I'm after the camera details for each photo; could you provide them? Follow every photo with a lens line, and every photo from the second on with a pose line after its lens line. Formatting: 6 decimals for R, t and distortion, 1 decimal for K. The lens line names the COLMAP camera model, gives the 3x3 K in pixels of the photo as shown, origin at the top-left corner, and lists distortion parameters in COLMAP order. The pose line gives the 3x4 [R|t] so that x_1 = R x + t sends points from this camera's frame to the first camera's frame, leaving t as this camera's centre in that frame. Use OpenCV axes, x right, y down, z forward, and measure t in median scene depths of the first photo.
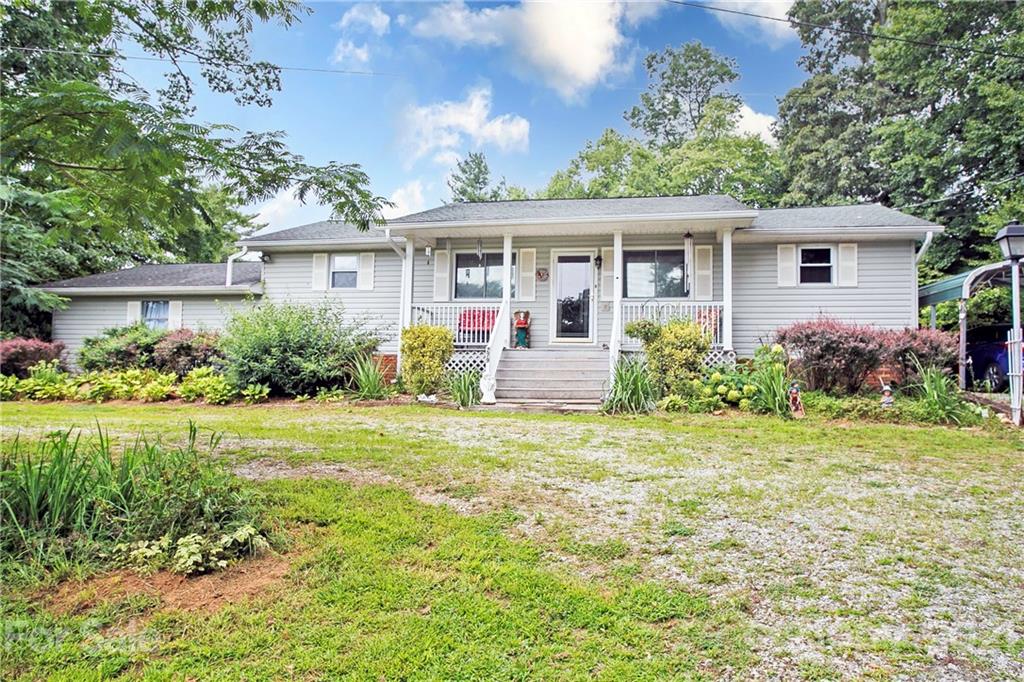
lens RADIAL K [[750.3, 0, 512.0], [0, 750.3, 341.0], [0, 0, 1]] dist [0.374328, -0.000138]
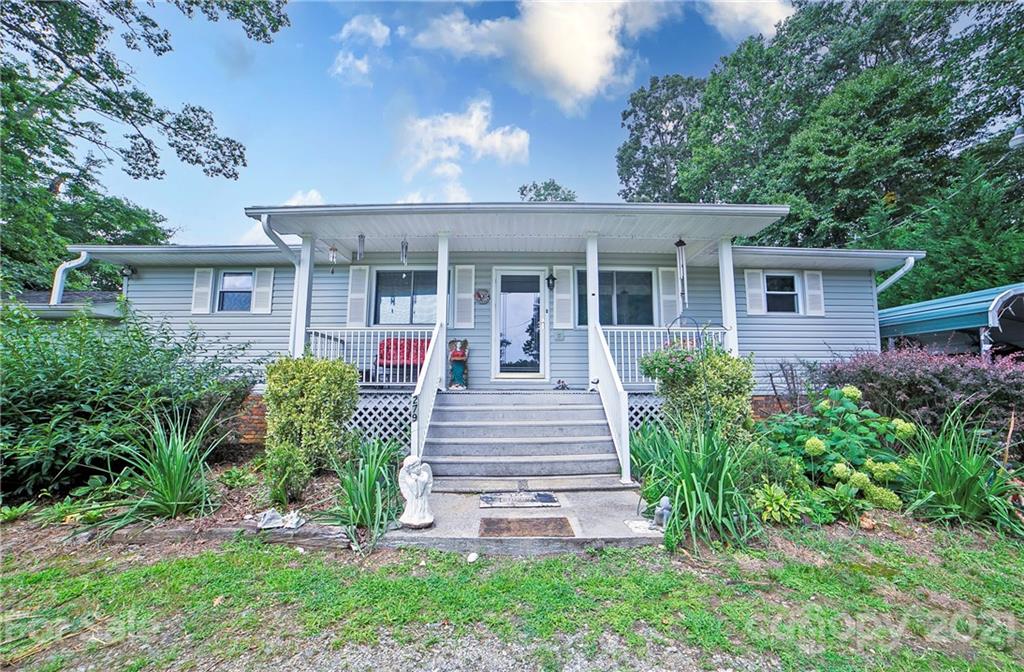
lens RADIAL K [[437.3, 0, 509.7], [0, 437.3, 347.2], [0, 0, 1]] dist [-0.009227, 0.000318]
pose [[0.983691, 0.003925, 0.179824, -0.017028], [0.003751, 0.999097, -0.042323, -0.012019], [-0.179828, 0.042307, 0.982788, 0.531622]]
